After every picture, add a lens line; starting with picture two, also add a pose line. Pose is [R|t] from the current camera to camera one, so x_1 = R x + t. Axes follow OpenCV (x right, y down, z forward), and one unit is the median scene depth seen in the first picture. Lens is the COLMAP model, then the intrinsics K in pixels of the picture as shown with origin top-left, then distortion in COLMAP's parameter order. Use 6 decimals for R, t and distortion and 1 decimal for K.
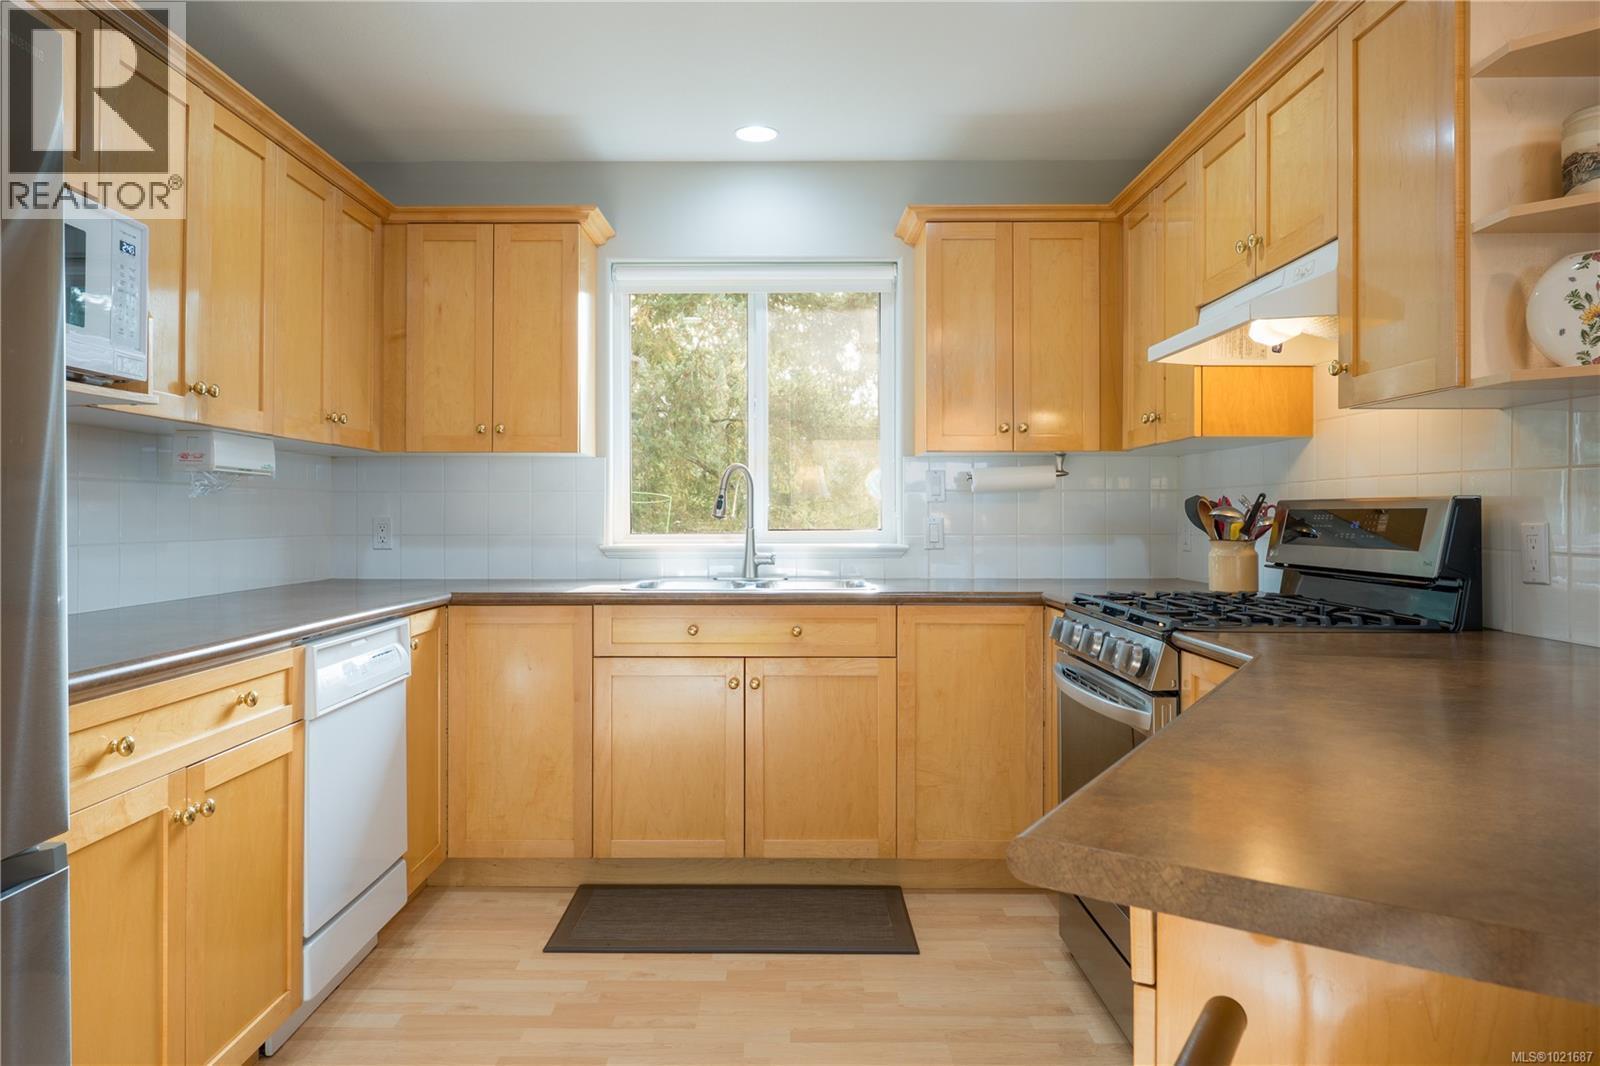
lens RADIAL K [[1095.0, 0, 798.2], [0, 1095.0, 493.1], [0, 0, 1]] dist [-0.035935, 0.031771]
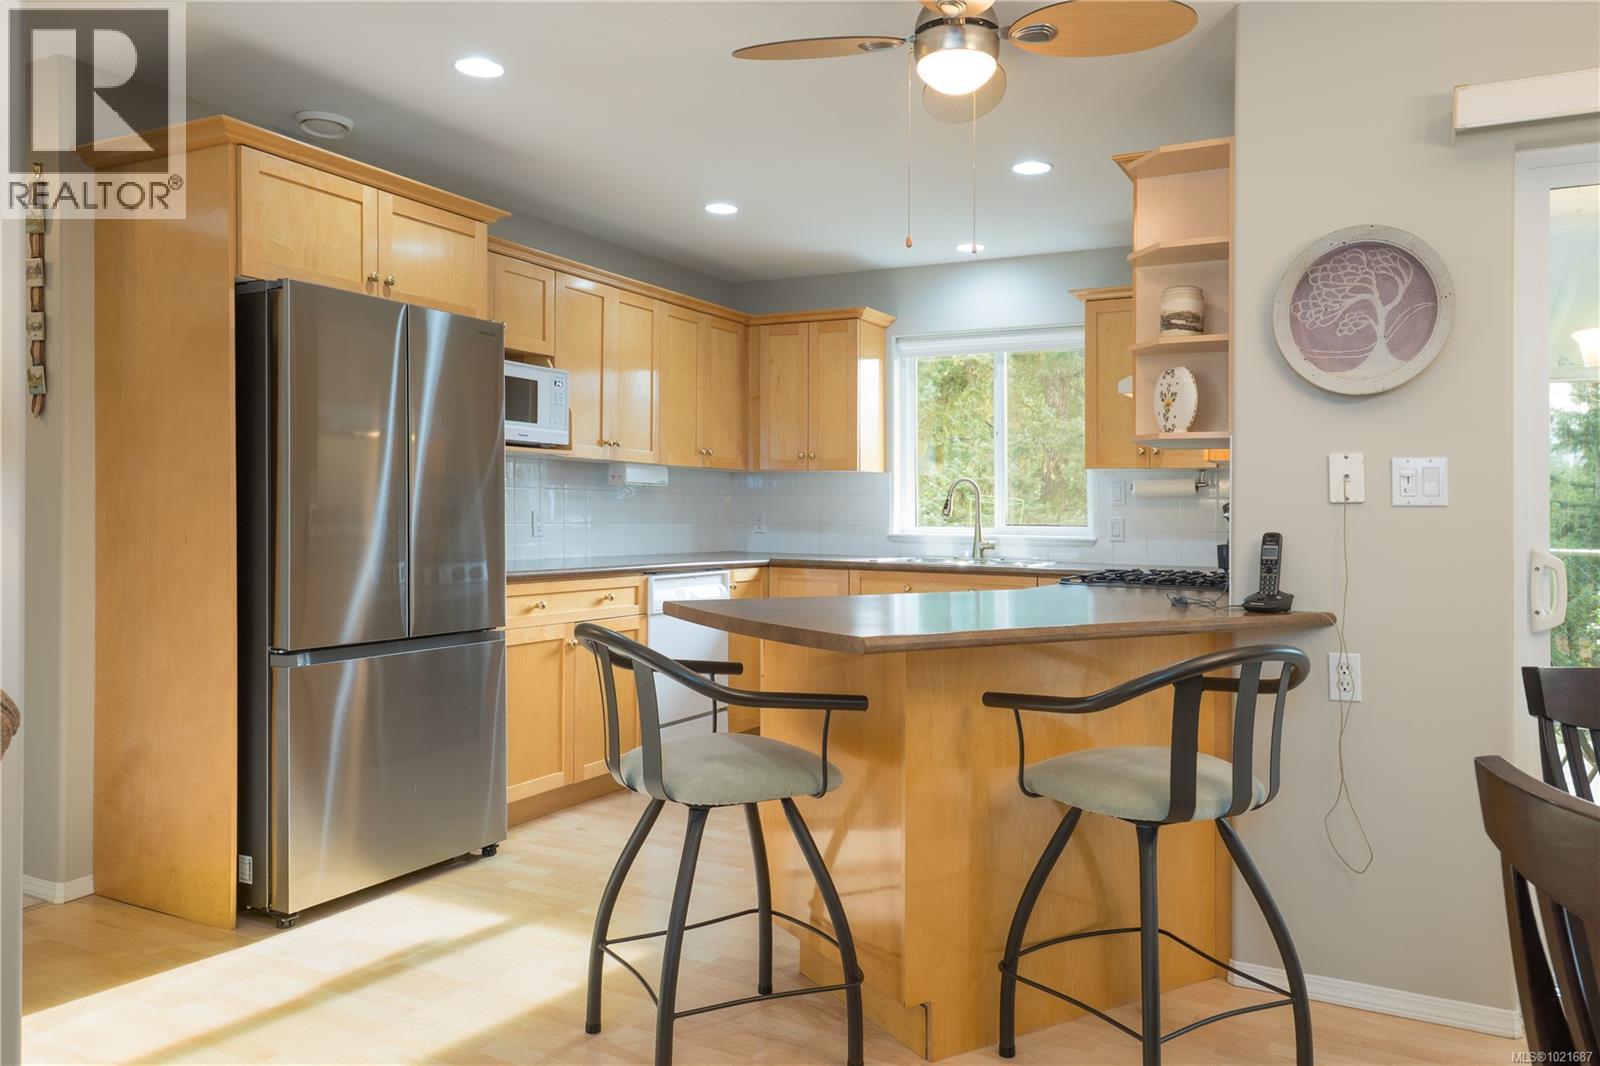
lens RADIAL K [[1143.7, 0, 823.4], [0, 1143.7, 501.4], [0, 0, 1]] dist [0.076564, -0.112144]
pose [[0.882586, 0.008814, -0.470068, 0.547837], [-0.005497, 0.999949, 0.008429, -0.008054], [0.470119, -0.004855, 0.882590, -0.458568]]
